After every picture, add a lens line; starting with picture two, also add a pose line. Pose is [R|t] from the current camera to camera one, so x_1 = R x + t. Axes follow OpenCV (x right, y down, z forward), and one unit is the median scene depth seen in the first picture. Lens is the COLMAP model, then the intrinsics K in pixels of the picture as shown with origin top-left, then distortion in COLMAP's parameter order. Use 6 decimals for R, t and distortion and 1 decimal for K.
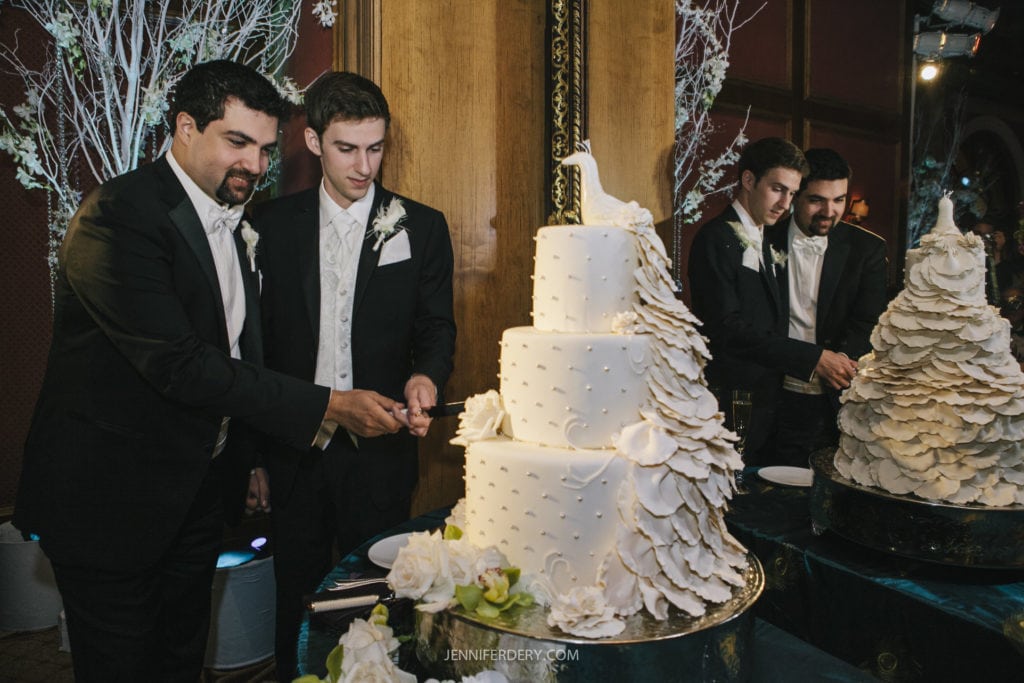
lens RADIAL K [[692.6, 0, 512.0], [0, 692.6, 341.5], [0, 0, 1]] dist [-0.003823, -0.000106]
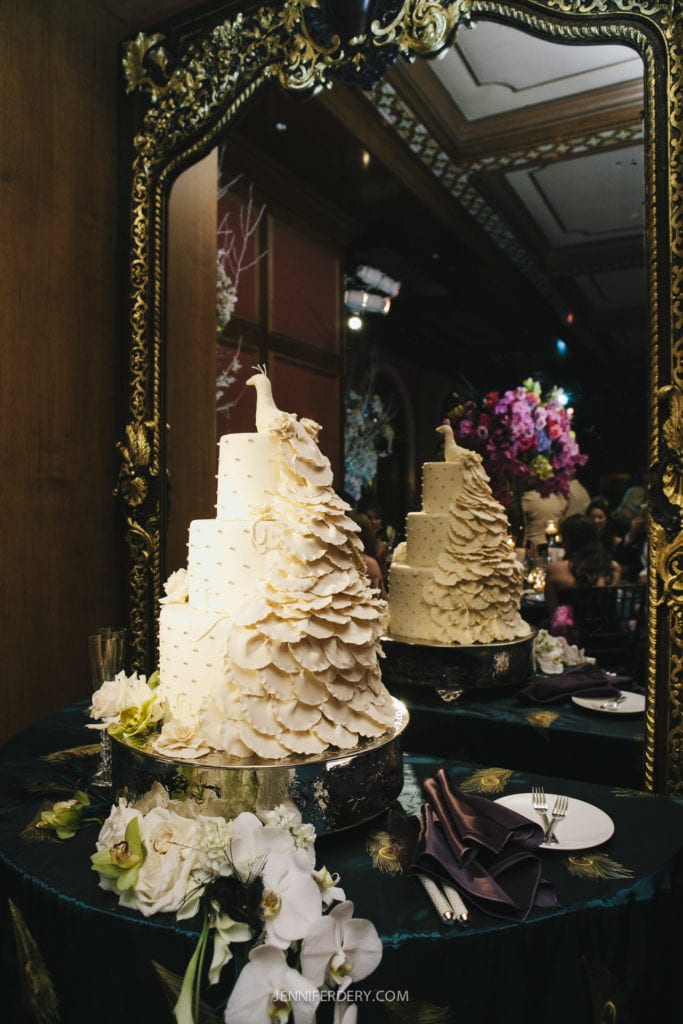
lens RADIAL K [[692.6, 0, 341.5], [0, 692.6, 512.0], [0, 0, 1]] dist [-0.003823, -0.000106]
pose [[0.861196, -0.018387, 0.507940, -0.200280], [0.051854, 0.997310, -0.051816, 0.020149], [-0.505621, 0.070962, 0.859832, -0.048594]]
